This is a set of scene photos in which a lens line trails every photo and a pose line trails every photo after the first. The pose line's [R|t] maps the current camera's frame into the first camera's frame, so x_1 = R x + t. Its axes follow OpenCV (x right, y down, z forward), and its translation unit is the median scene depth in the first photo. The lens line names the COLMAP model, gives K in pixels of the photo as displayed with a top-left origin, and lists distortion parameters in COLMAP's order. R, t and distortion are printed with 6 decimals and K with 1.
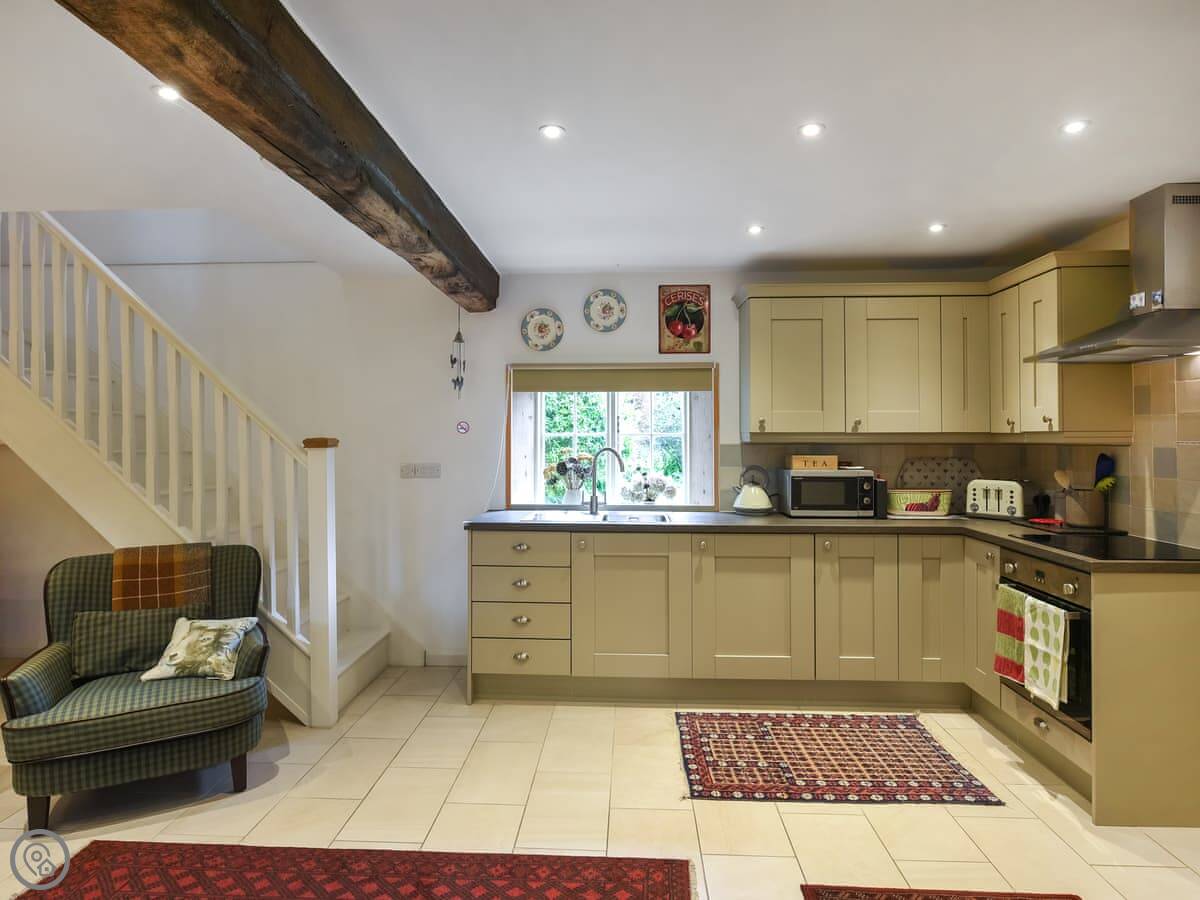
lens RADIAL K [[674.1, 0, 596.9], [0, 674.1, 434.2], [0, 0, 1]] dist [-0.002797, -0.000823]
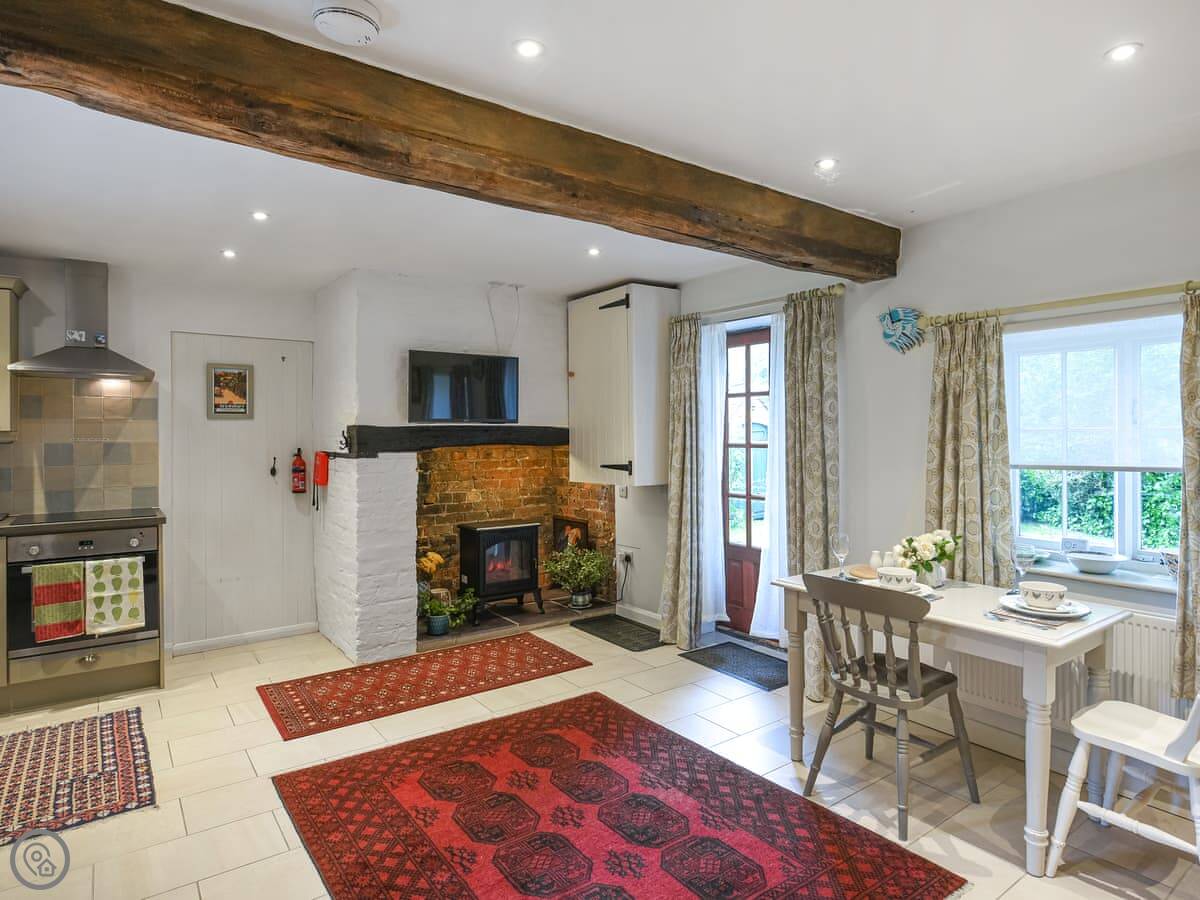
lens RADIAL K [[694.6, 0, 641.4], [0, 694.6, 439.1], [0, 0, 1]] dist [-0.003946, -0.001451]
pose [[-0.653284, -0.003363, 0.757105, -0.795328], [0.000990, 0.999985, 0.005297, 0.003838], [-0.757112, 0.004210, -0.653272, 0.823336]]
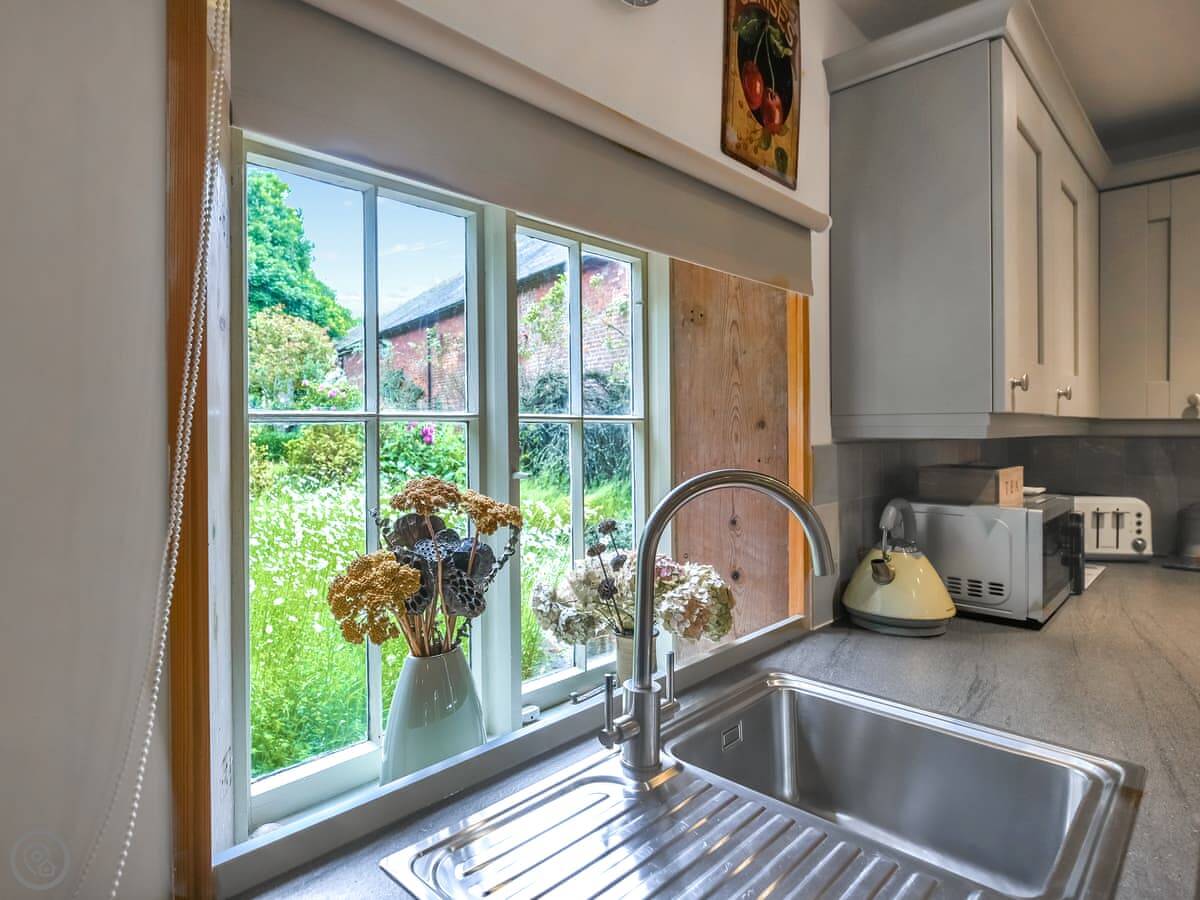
lens RADIAL K [[679.6, 0, 518.2], [0, 679.6, 426.8], [0, 0, 1]] dist [-0.002078, -0.000425]
pose [[0.694615, -0.000148, 0.719382, -0.222033], [-0.000400, 1.000000, 0.000592, 0.005441], [-0.719382, -0.000699, 0.694615, 0.982947]]
